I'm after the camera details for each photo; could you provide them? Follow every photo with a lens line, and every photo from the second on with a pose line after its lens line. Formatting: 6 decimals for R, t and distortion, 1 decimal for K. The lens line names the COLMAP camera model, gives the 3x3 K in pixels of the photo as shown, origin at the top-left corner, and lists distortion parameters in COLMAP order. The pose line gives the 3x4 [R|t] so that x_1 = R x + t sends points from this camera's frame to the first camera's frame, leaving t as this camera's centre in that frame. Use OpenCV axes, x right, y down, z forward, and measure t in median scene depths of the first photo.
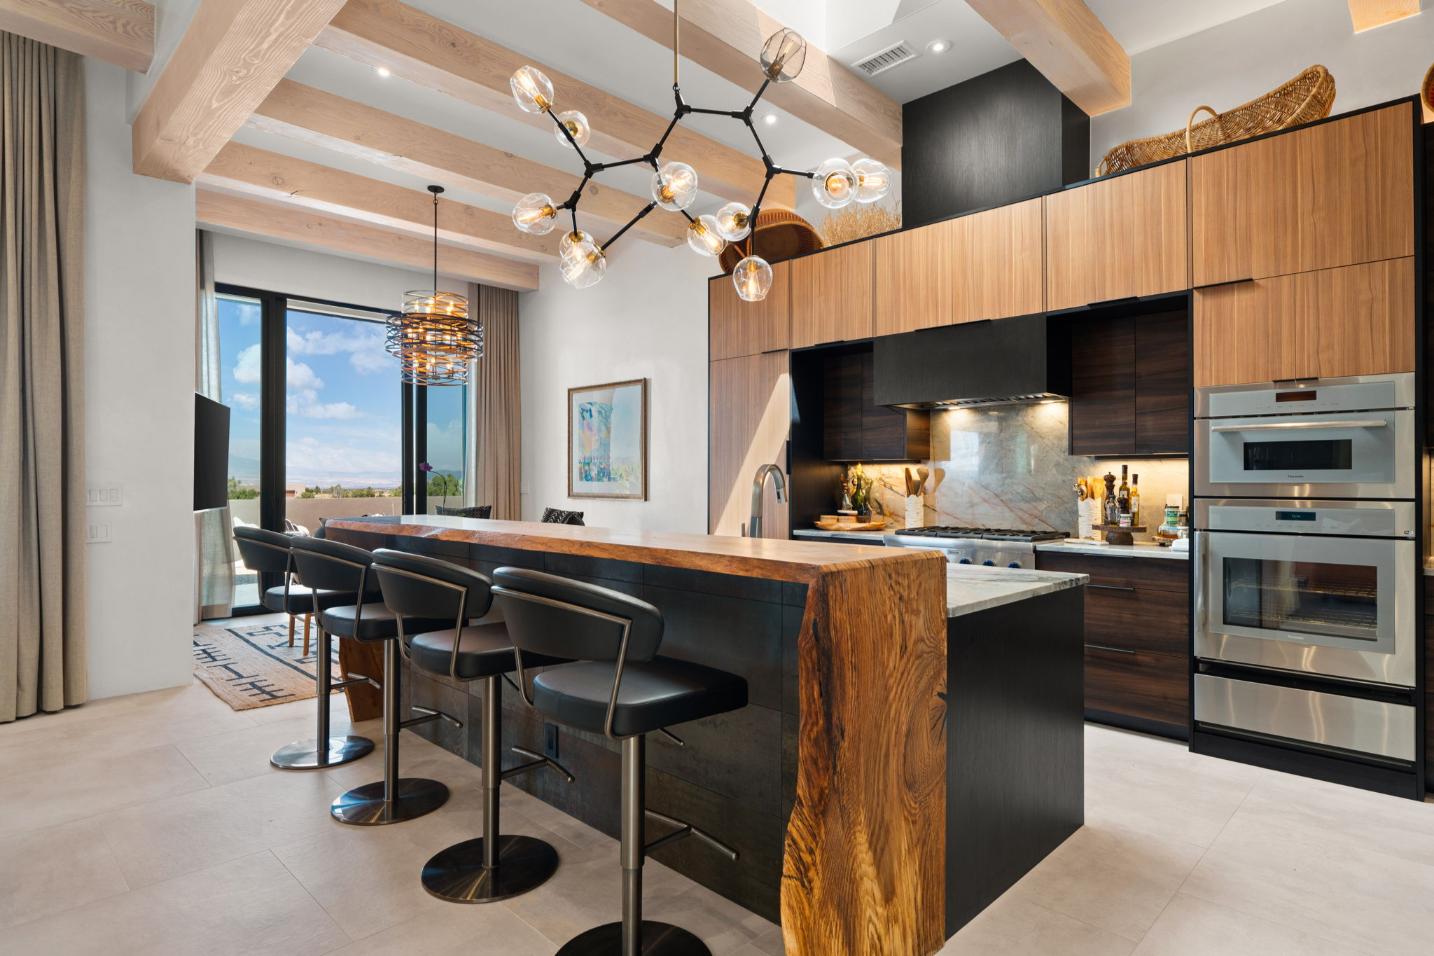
lens RADIAL K [[783.0, 0, 707.4], [0, 783.0, 480.5], [0, 0, 1]] dist [0.003673, 0.000294]
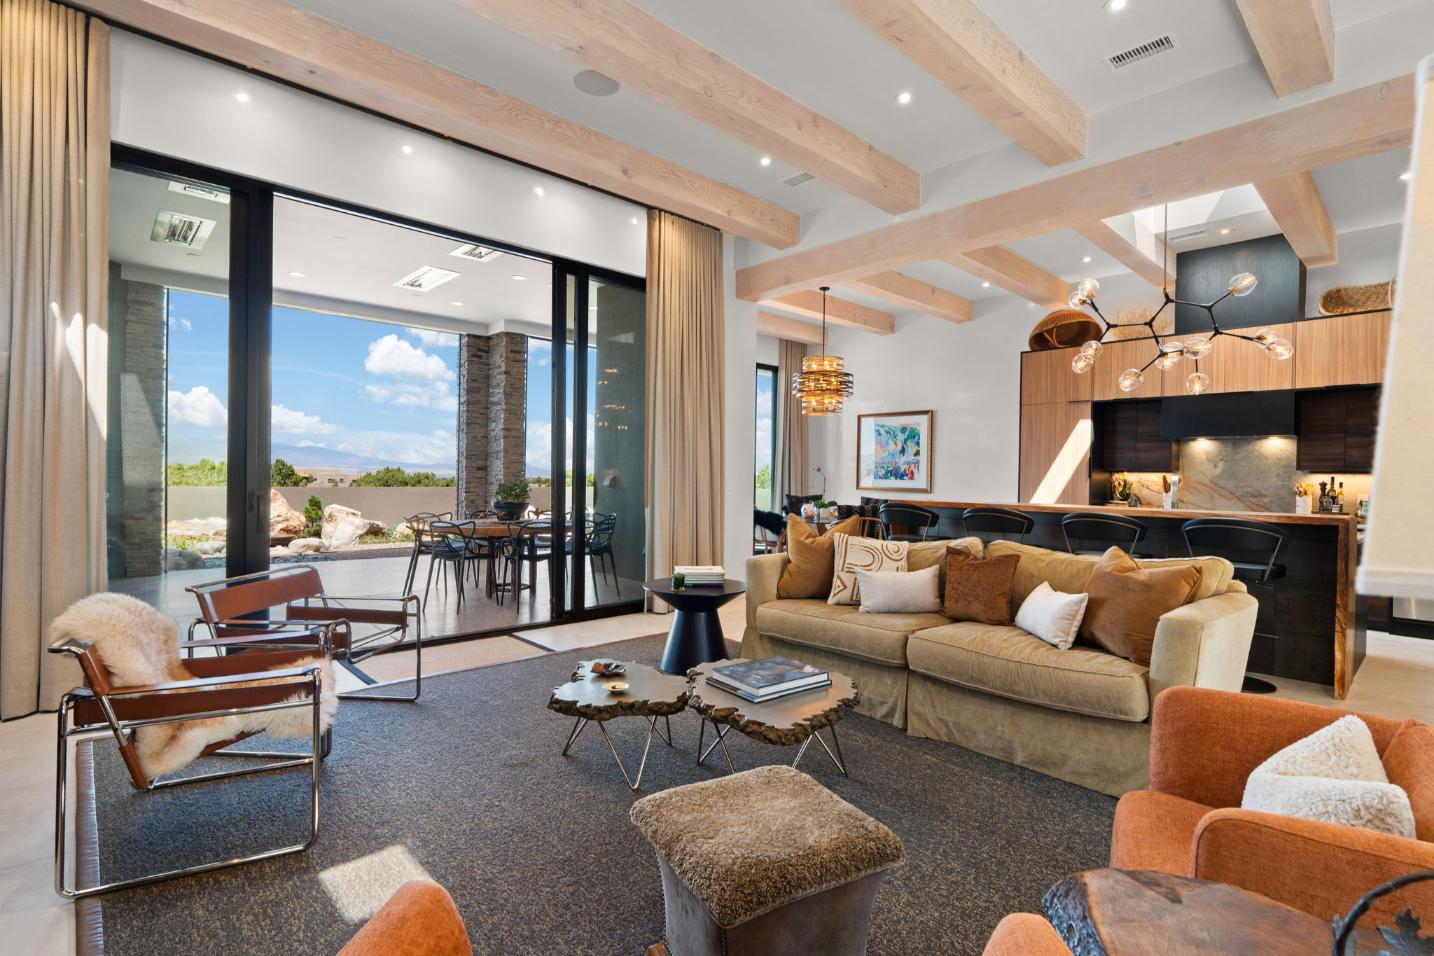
lens RADIAL K [[687.1, 0, 719.7], [0, 687.1, 481.8], [0, 0, 1]] dist [0.005176, 0.000990]
pose [[0.999111, 0.017753, -0.038243, -0.711143], [-0.017398, 0.999802, 0.009614, 0.000447], [0.038406, -0.008940, 0.999222, -0.533681]]
